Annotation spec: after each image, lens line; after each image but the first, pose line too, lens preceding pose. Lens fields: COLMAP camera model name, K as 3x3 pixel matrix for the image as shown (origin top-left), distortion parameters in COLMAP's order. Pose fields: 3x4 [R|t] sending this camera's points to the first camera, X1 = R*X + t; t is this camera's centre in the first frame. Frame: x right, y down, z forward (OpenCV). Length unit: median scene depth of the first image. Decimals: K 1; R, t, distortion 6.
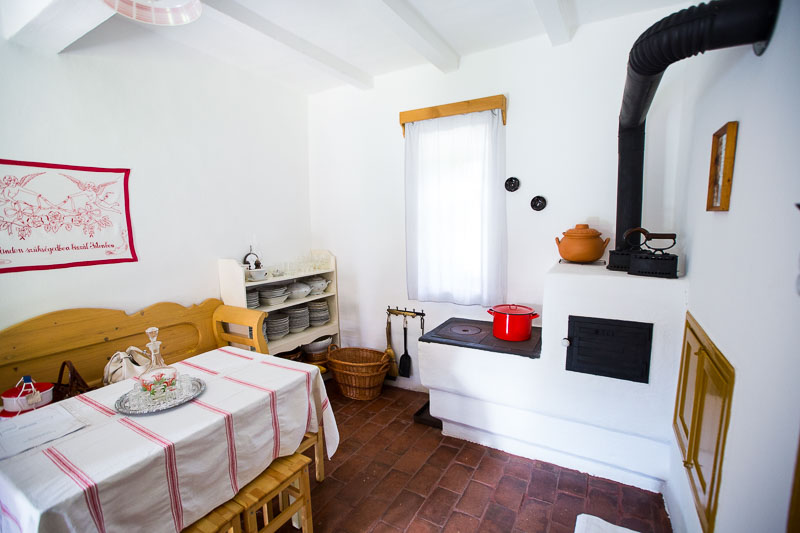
lens RADIAL K [[368.4, 0, 402.8], [0, 368.4, 272.1], [0, 0, 1]] dist [-0.029091, 0.005980]
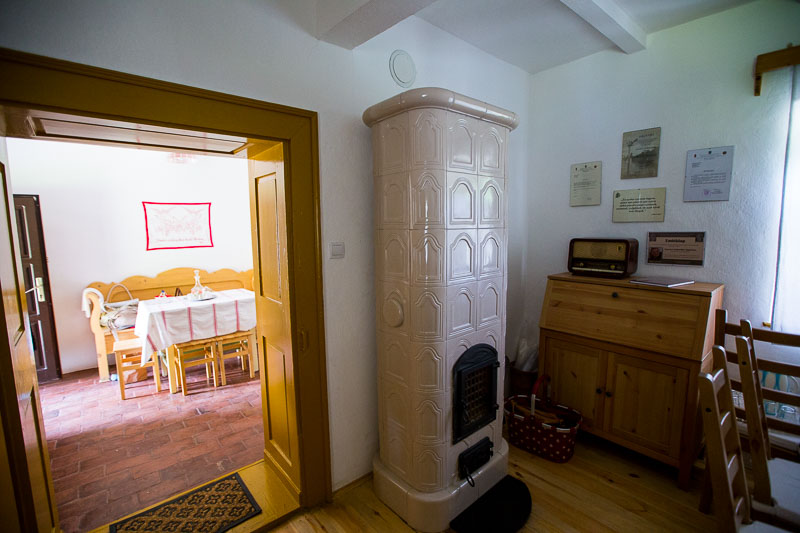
lens RADIAL K [[368.4, 0, 397.0], [0, 368.4, 266.1], [0, 0, 1]] dist [-0.029091, 0.005980]
pose [[0.942633, 0.034389, -0.332054, 1.475347], [-0.042626, 0.998937, -0.017551, 0.109717], [0.331098, 0.030699, 0.943097, -0.946778]]
